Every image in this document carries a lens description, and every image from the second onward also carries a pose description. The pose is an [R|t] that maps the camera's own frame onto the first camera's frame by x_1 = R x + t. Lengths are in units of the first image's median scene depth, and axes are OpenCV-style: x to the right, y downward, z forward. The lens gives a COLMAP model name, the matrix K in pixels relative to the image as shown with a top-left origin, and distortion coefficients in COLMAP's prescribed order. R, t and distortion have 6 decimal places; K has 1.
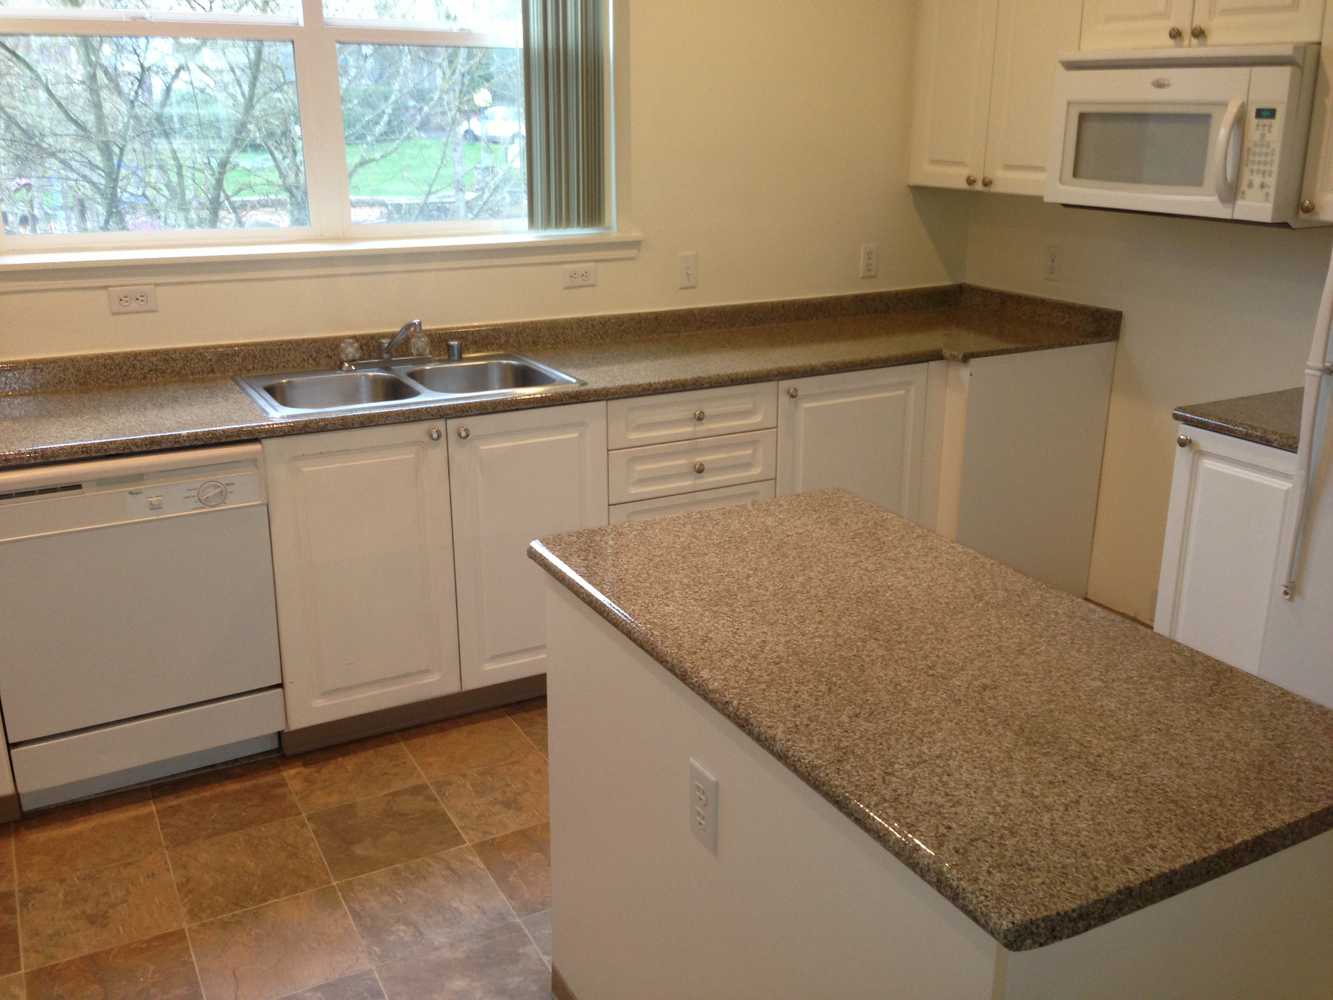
lens RADIAL K [[1236.2, 0, 666.5], [0, 1236.2, 500.0], [0, 0, 1]] dist [0.106630, -0.151410]
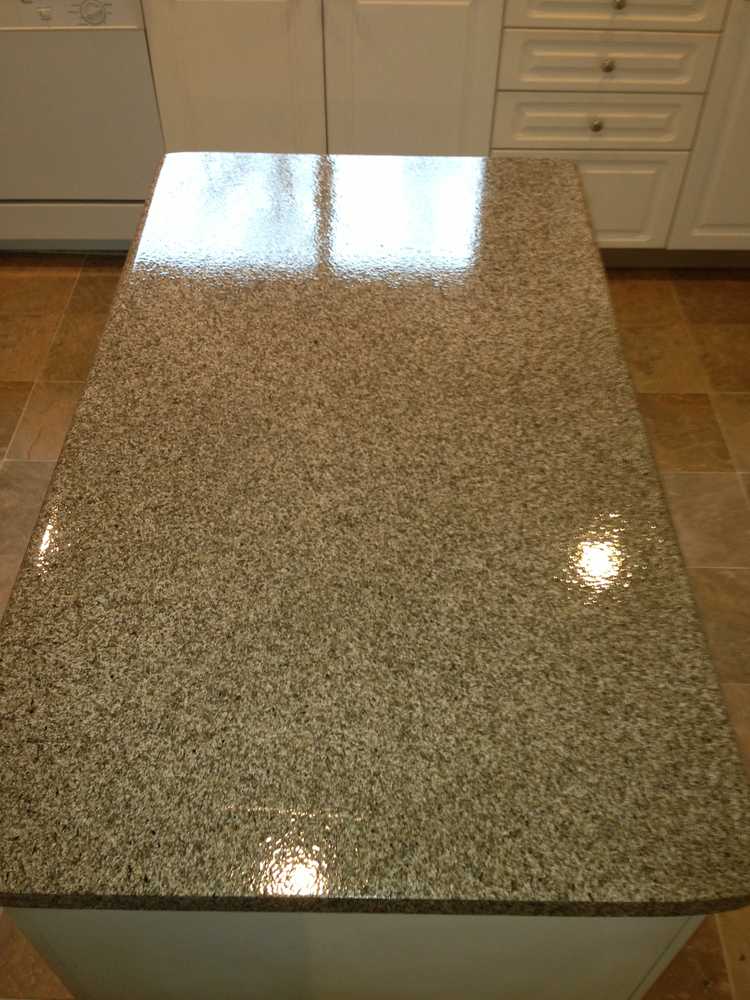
lens RADIAL K [[931.0, 0, 375.0], [0, 931.0, 500.0], [0, 0, 1]] dist [0.107346, -0.189810]
pose [[0.869435, 0.360554, -0.337764, 0.307936], [-0.153135, 0.846667, 0.509612, -0.113333], [0.469716, -0.391351, 0.791335, 0.343878]]
